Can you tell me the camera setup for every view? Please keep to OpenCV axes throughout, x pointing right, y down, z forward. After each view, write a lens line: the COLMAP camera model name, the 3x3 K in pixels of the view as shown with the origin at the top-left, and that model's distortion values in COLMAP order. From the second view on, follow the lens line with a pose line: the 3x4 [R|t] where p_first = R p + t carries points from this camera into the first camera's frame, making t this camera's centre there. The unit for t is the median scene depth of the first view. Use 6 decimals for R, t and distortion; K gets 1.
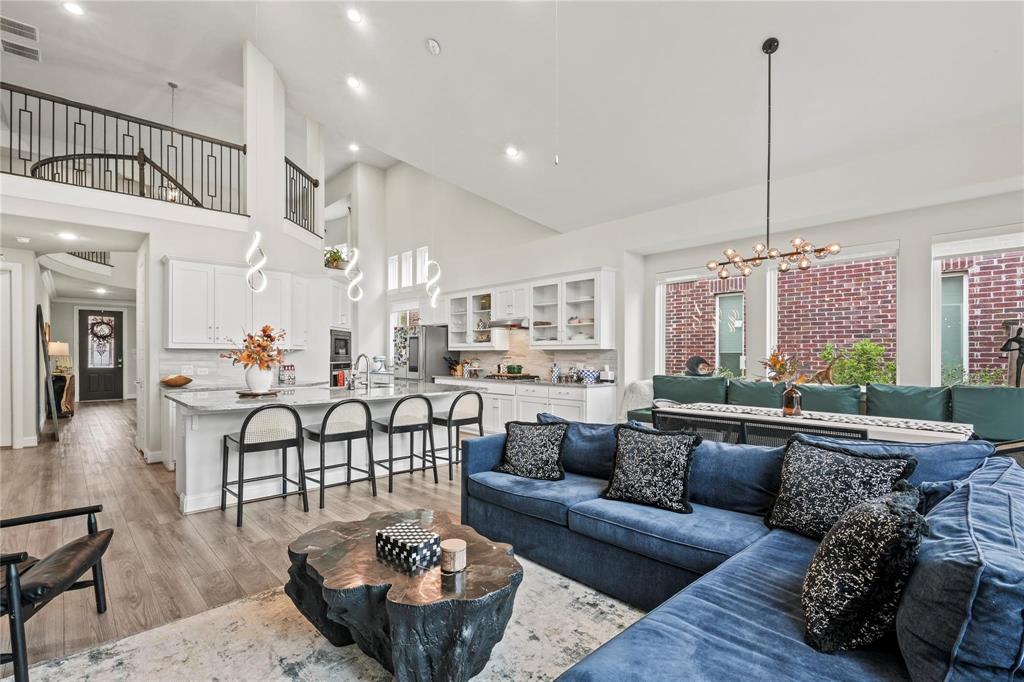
lens RADIAL K [[471.3, 0, 505.9], [0, 471.3, 355.0], [0, 0, 1]] dist [-0.002129, -0.001325]
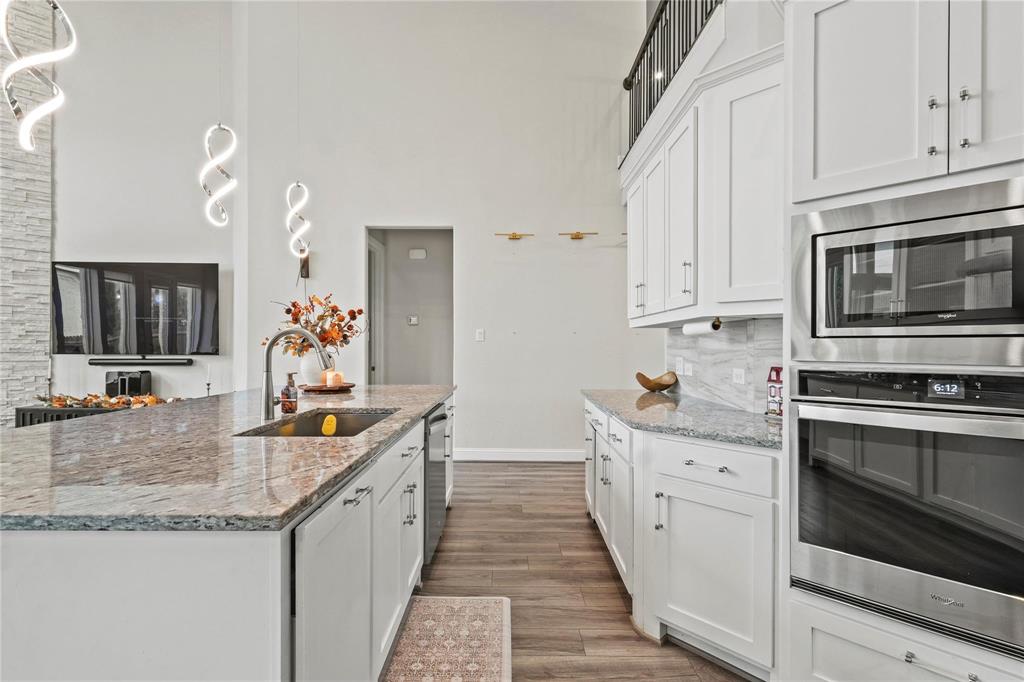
lens RADIAL K [[471.3, 0, 513.4], [0, 471.3, 344.3], [0, 0, 1]] dist [-0.002129, -0.001325]
pose [[-0.687324, -0.006172, -0.726325, -0.108768], [-0.004299, 0.999981, -0.004428, 0.008461], [0.726338, 0.000079, -0.687338, 1.015891]]
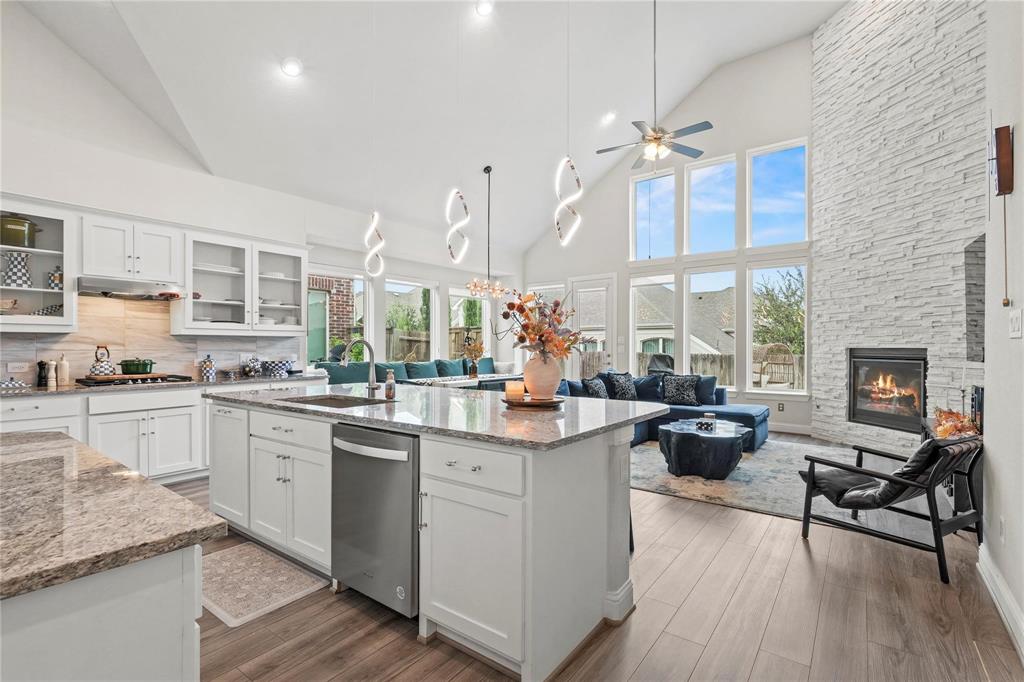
lens RADIAL K [[471.3, 0, 502.9], [0, 471.3, 346.5], [0, 0, 1]] dist [-0.002129, -0.001325]
pose [[-0.155561, -0.001023, 0.987826, -0.661466], [-0.000028, 0.999999, 0.001032, 0.004927], [-0.987826, 0.000133, -0.155561, 0.668686]]
